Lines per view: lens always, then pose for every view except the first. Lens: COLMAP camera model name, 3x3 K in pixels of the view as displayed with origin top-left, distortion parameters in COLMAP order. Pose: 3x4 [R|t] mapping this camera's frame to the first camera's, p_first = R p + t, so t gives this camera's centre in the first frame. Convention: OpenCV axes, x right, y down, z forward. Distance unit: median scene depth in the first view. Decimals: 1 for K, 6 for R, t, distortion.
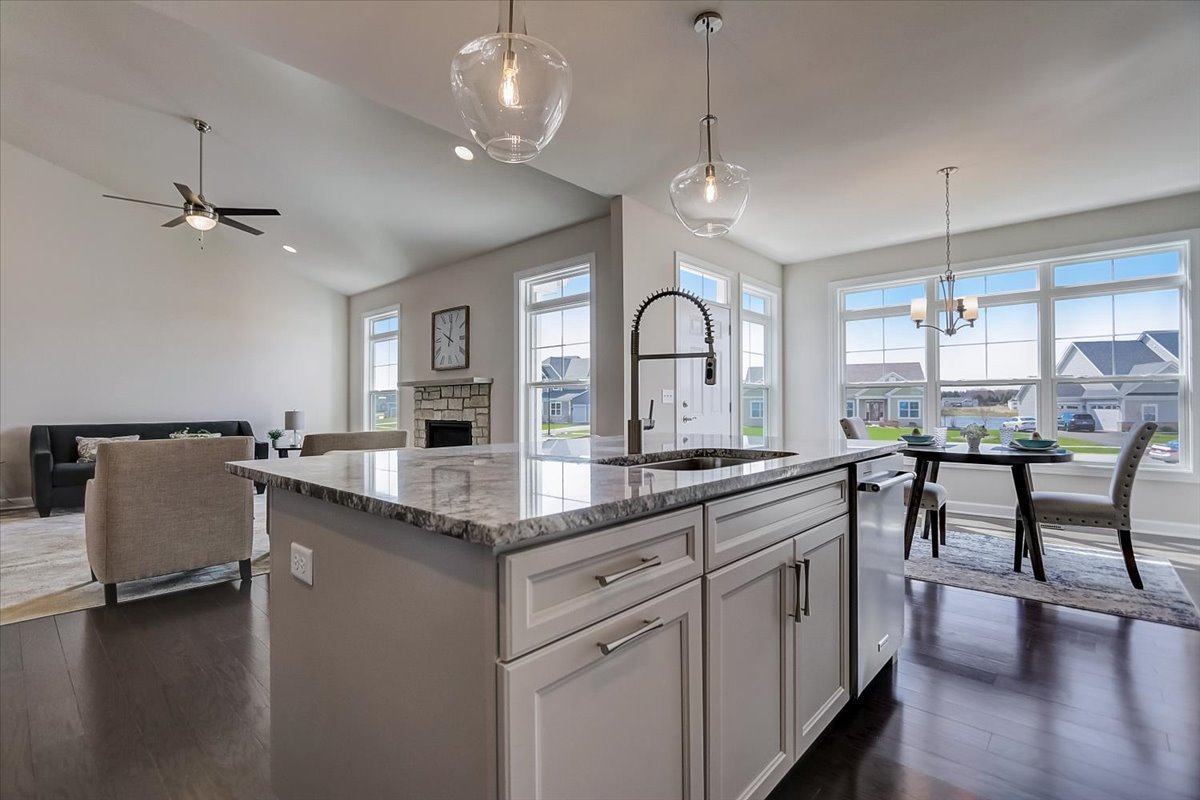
lens RADIAL K [[551.5, 0, 583.5], [0, 551.5, 398.4], [0, 0, 1]] dist [-0.007890, 0.000072]
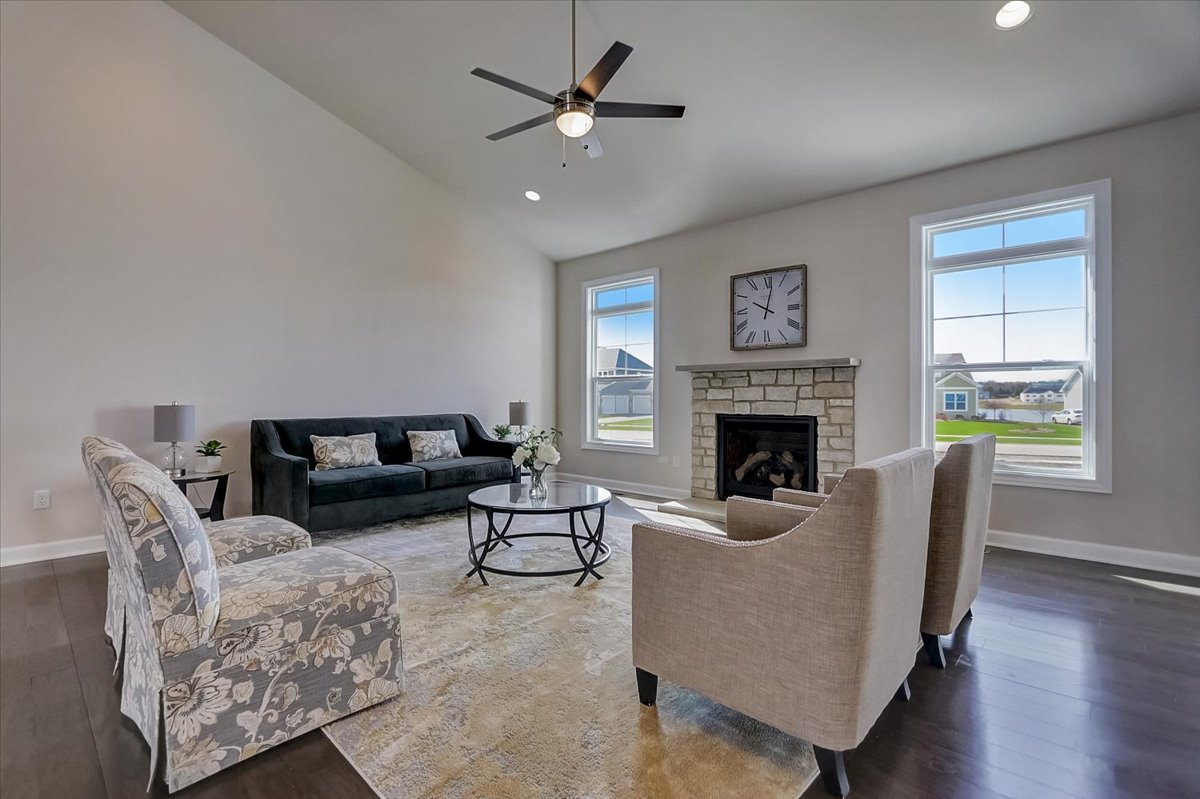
lens RADIAL K [[551.5, 0, 590.5], [0, 551.5, 398.1], [0, 0, 1]] dist [-0.007890, 0.000072]
pose [[0.999989, 0.003275, 0.003393, -0.517467], [-0.003328, 0.999871, 0.015726, 0.005553], [-0.003341, -0.015737, 0.999871, 0.238840]]
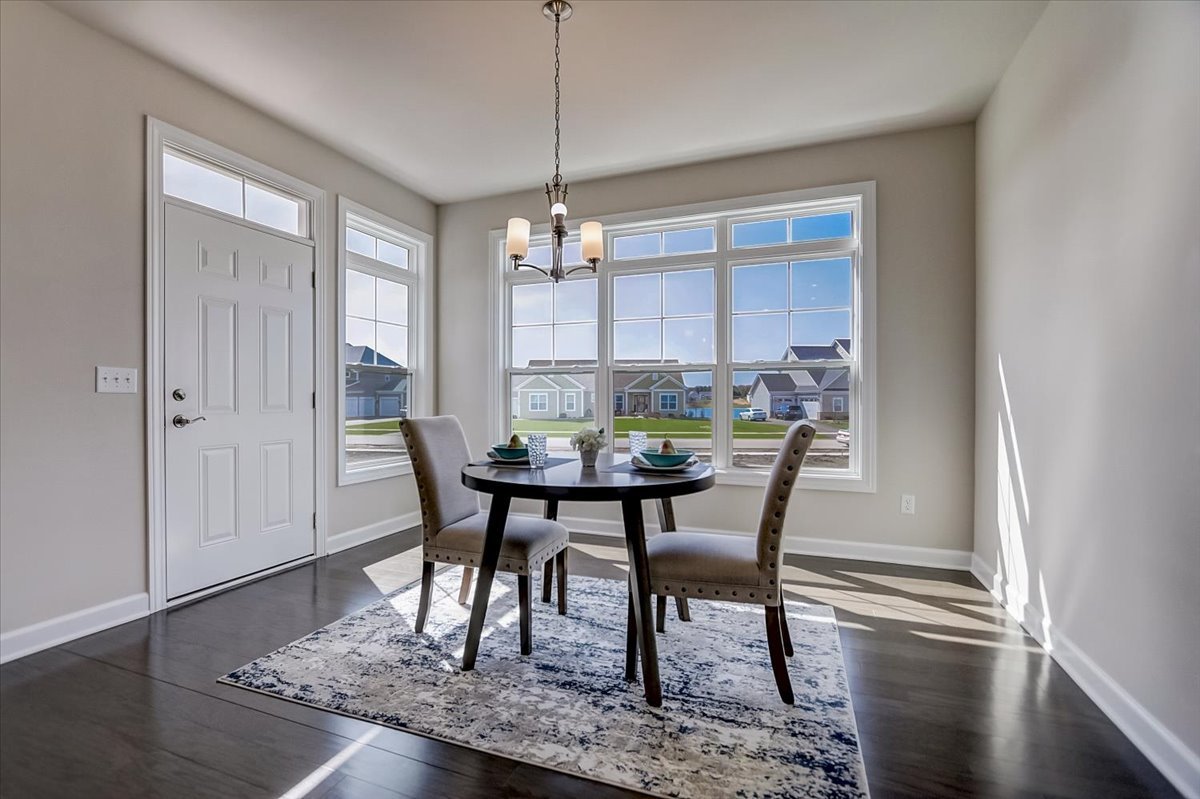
lens RADIAL K [[551.5, 0, 580.9], [0, 551.5, 398.7], [0, 0, 1]] dist [-0.007890, 0.000072]
pose [[0.934355, 0.000743, 0.356344, 0.303120], [-0.005584, 0.999906, 0.012558, 0.004442], [-0.356301, -0.013724, 0.934271, 0.269011]]
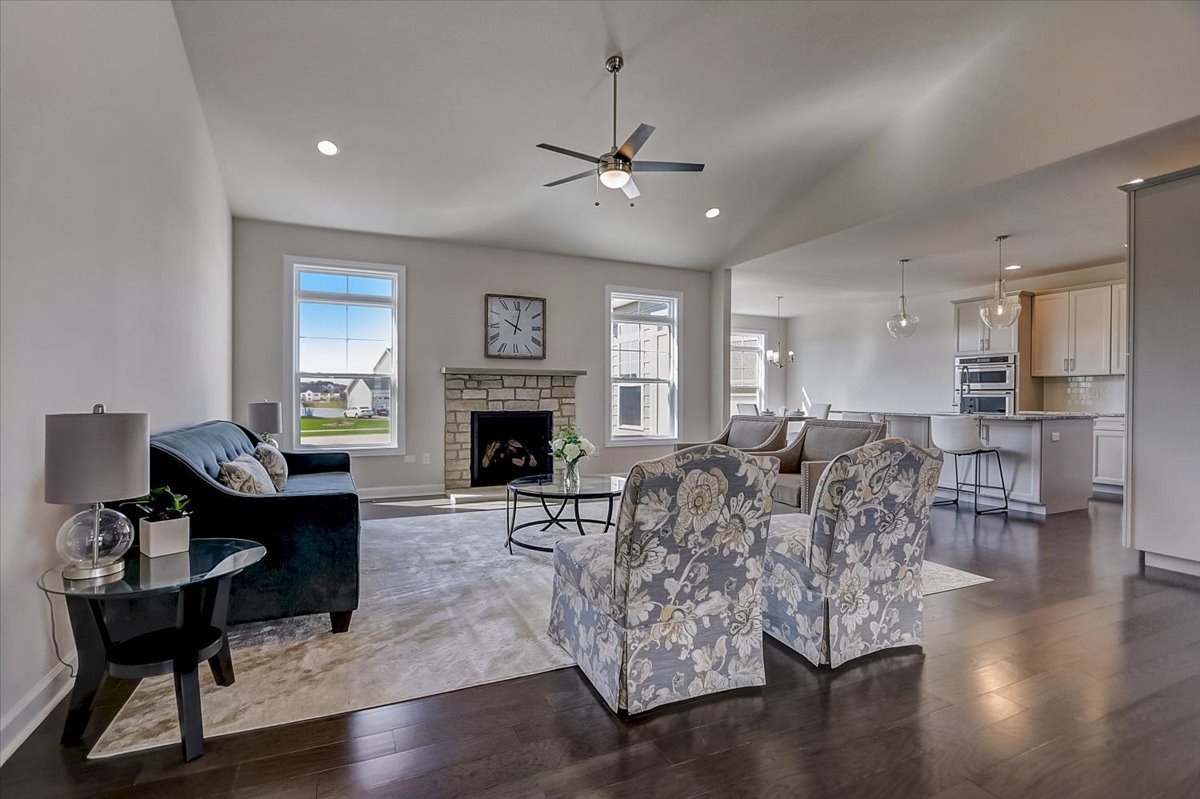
lens RADIAL K [[551.5, 0, 574.9], [0, 551.5, 400.5], [0, 0, 1]] dist [-0.007890, 0.000072]
pose [[0.402060, -0.001219, 0.915613, -1.144353], [-0.017712, 0.999802, 0.009109, 0.011142], [-0.915442, -0.019880, 0.401958, 0.539556]]
